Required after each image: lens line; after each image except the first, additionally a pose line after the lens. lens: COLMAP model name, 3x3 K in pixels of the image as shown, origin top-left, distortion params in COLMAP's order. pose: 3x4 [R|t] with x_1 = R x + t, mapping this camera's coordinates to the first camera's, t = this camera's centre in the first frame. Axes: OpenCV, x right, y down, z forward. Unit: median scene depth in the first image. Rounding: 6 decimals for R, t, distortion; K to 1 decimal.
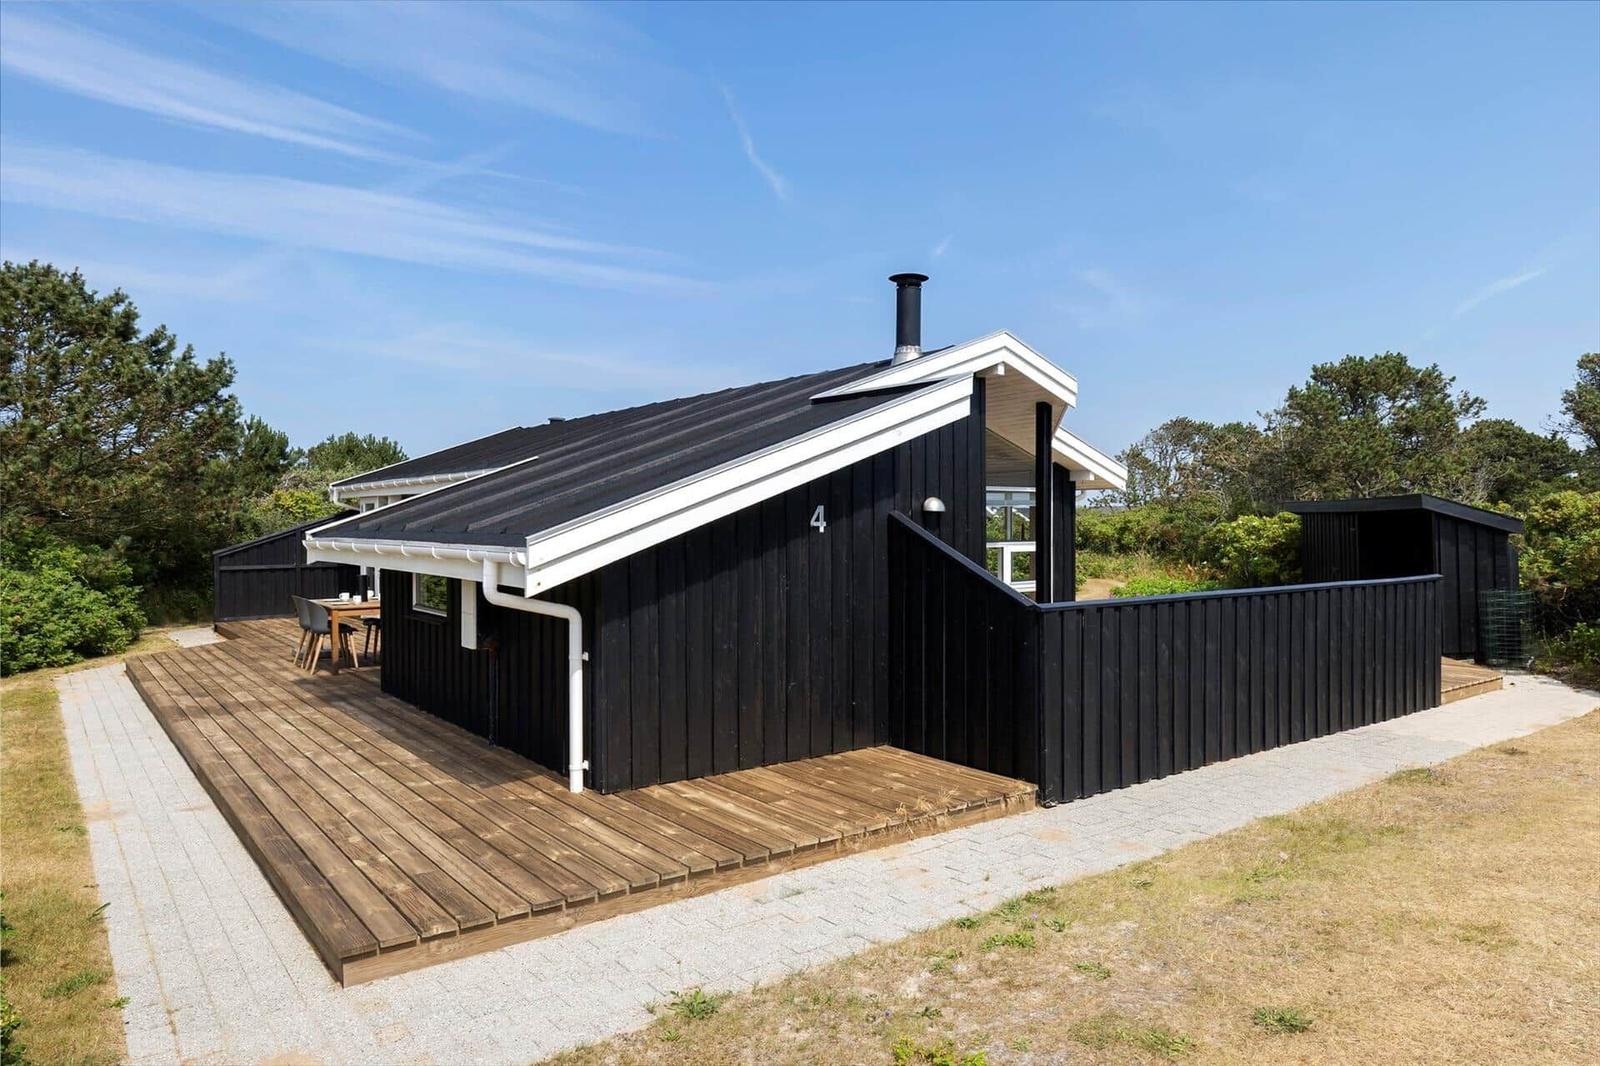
lens RADIAL K [[1001.6, 0, 800.0], [0, 1001.6, 533.0], [0, 0, 1]] dist [-0.001641, -0.001125]
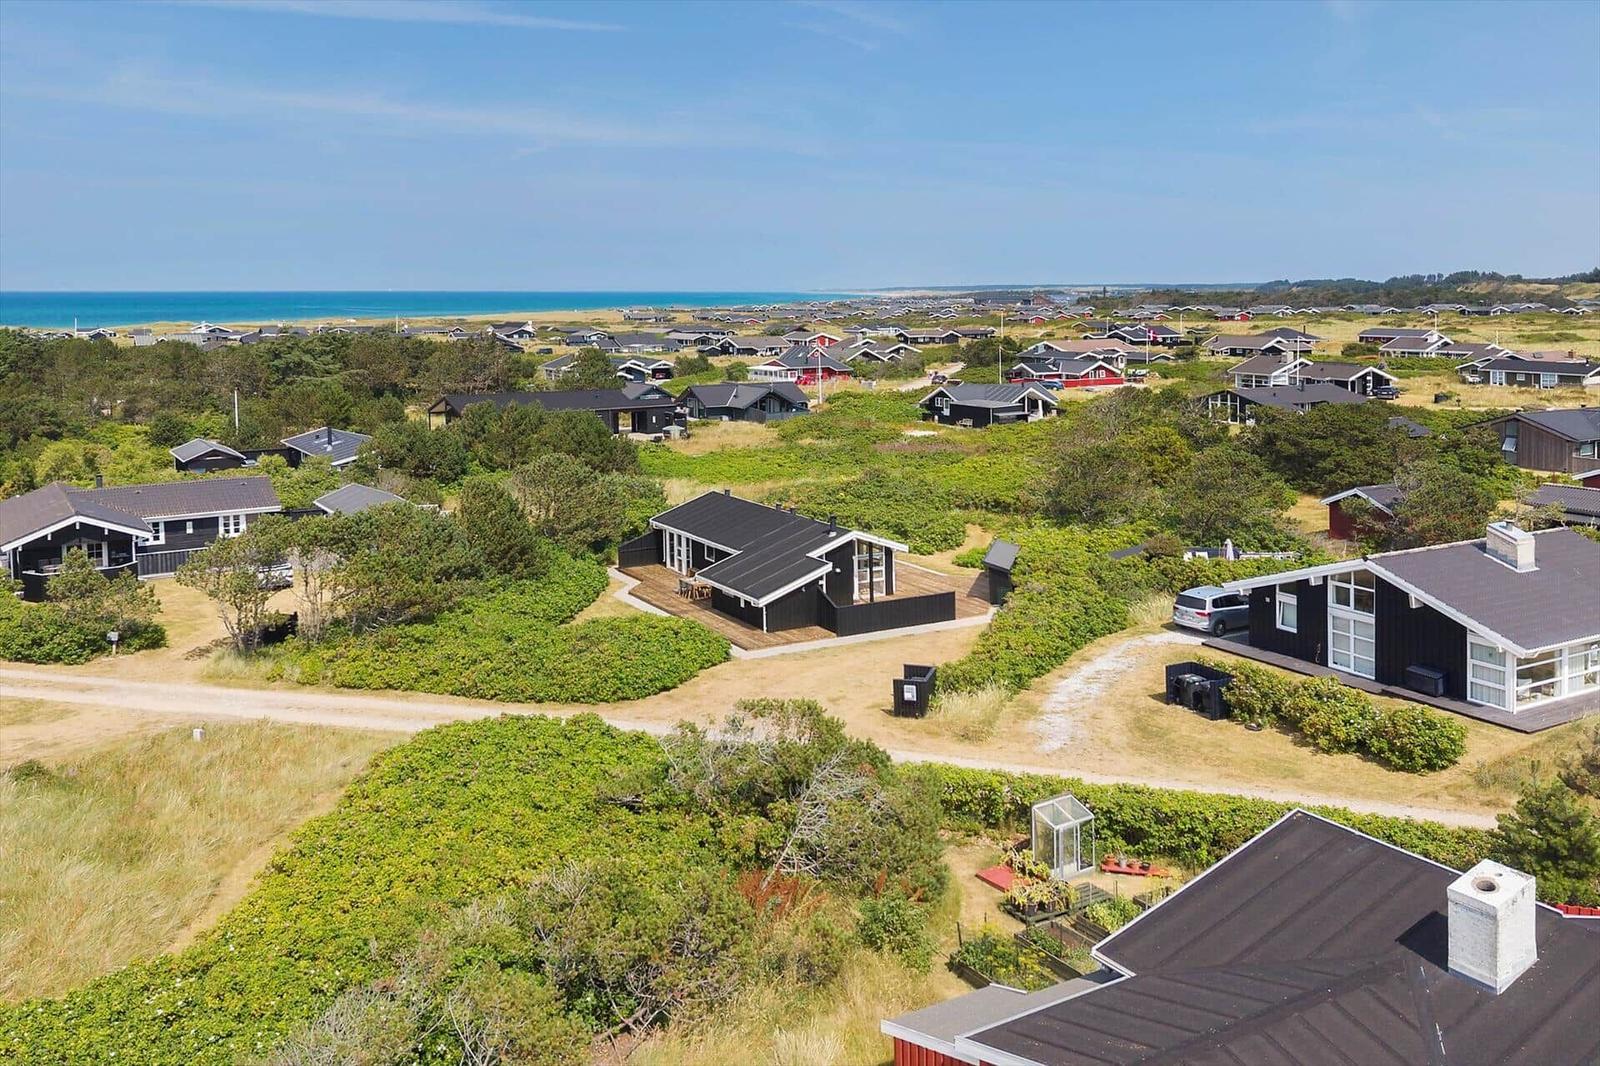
lens RADIAL K [[1260.9, 0, 807.0], [0, 1260.9, 516.1], [0, 0, 1]] dist [0.015535, 0.002423]
pose [[0.995046, 0.022320, -0.096882, 0.297850], [-0.005705, 0.985687, 0.168490, -0.674483], [0.099256, -0.167102, 0.980931, -2.478717]]
